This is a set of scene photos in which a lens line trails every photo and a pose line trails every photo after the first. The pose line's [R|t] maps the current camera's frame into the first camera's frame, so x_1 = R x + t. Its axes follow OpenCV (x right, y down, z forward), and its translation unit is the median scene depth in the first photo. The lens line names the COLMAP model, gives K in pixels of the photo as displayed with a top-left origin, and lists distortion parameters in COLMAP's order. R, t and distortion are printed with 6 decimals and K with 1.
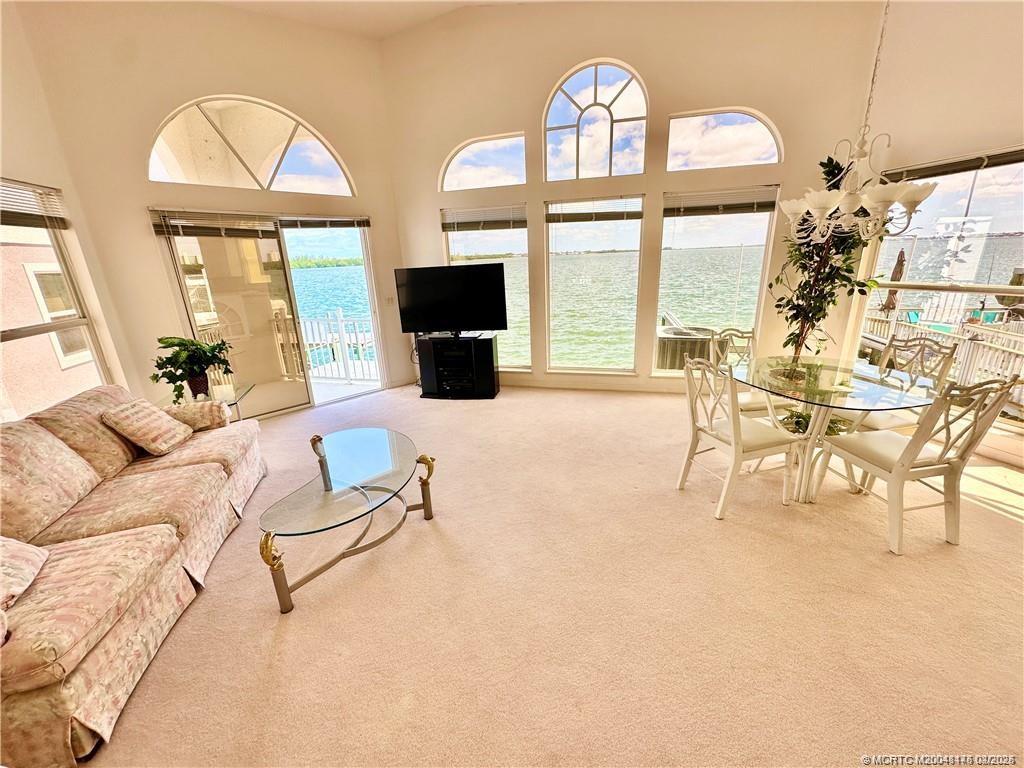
lens RADIAL K [[412.6, 0, 512.0], [0, 412.6, 384.0], [0, 0, 1]] dist [-0.001676, -0.000056]
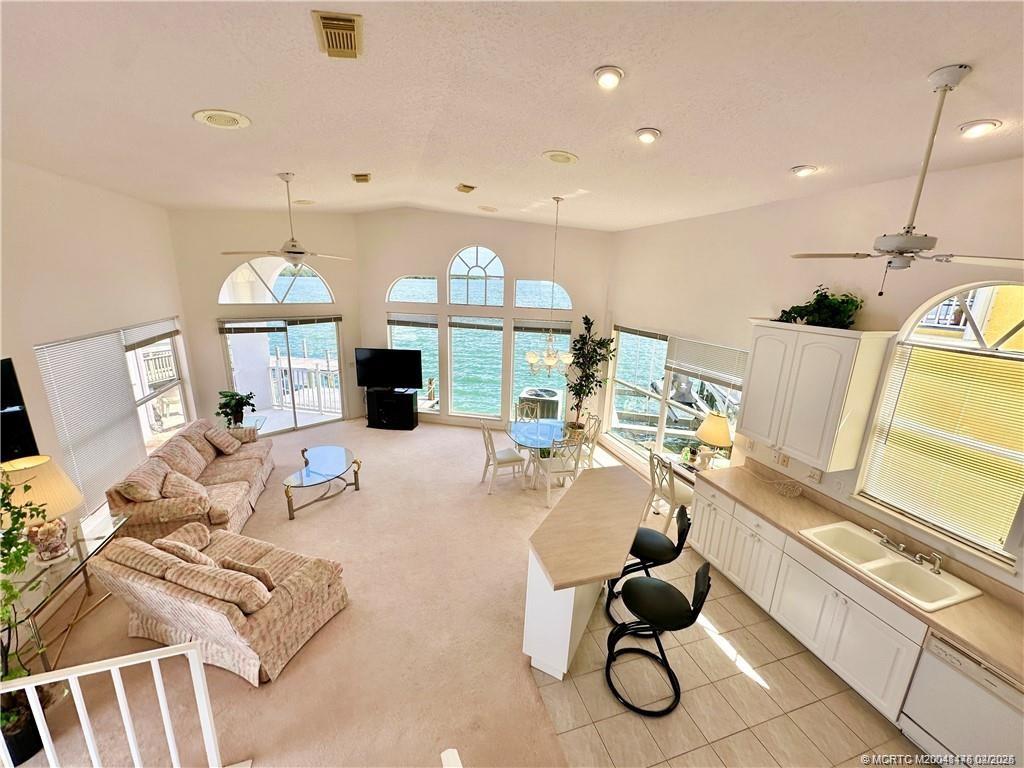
lens RADIAL K [[412.6, 0, 512.0], [0, 412.6, 384.0], [0, 0, 1]] dist [-0.001676, -0.000056]
pose [[0.996365, 0.054230, 0.065696, 0.262228], [-0.050745, 0.997272, -0.053605, -0.089981], [-0.068424, 0.050076, 0.996399, -0.742391]]
